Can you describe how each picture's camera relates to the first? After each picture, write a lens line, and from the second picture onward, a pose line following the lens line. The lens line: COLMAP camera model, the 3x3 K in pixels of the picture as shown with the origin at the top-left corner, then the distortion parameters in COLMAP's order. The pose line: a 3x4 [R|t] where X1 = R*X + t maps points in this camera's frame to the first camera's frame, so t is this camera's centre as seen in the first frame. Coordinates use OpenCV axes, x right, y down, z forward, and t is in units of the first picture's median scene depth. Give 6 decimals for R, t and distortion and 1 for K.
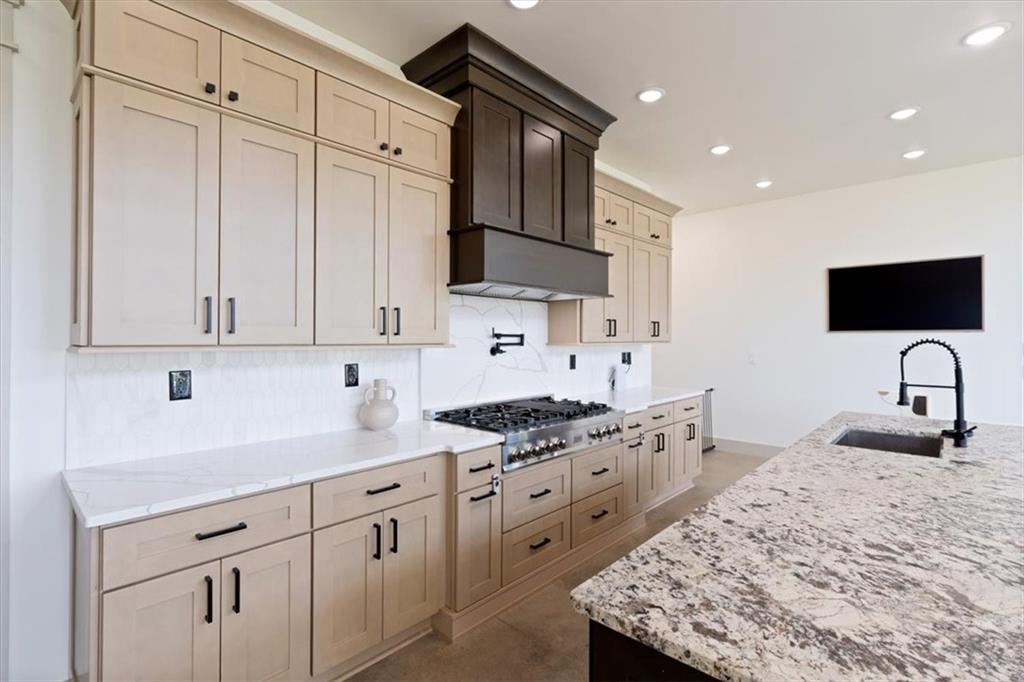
lens RADIAL K [[470.0, 0, 508.4], [0, 470.0, 340.9], [0, 0, 1]] dist [-0.005377, 0.001425]
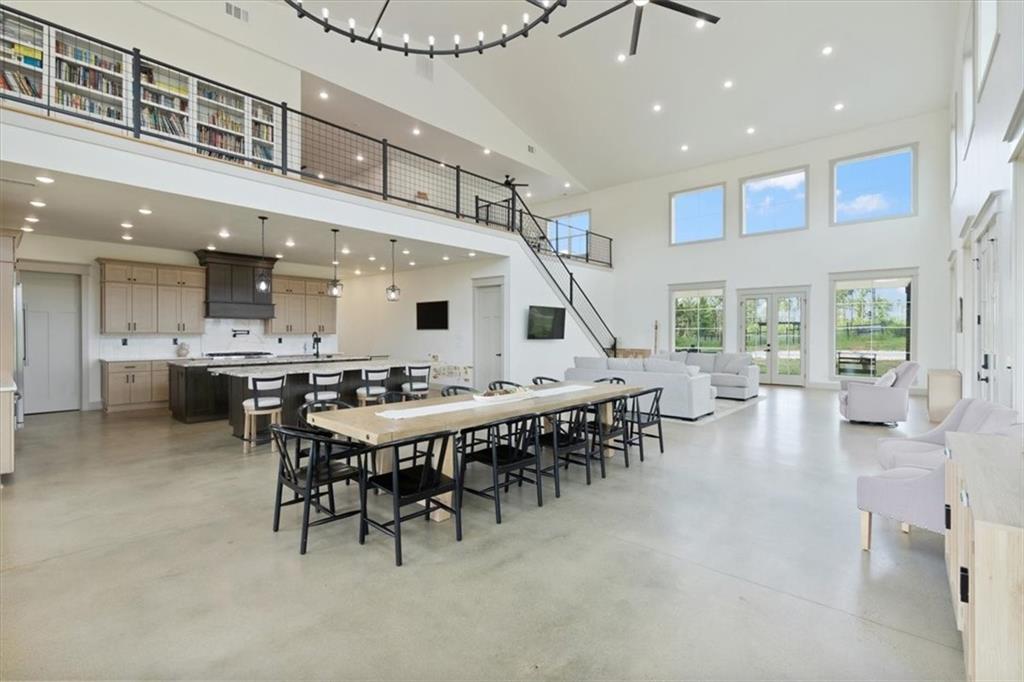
lens RADIAL K [[470.0, 0, 507.5], [0, 470.0, 338.9], [0, 0, 1]] dist [-0.005377, 0.001425]
pose [[0.999564, 0.003957, 0.029262, 2.672352], [-0.004193, 0.999959, 0.008016, 0.014286], [-0.029229, -0.008135, 0.999540, -3.383418]]
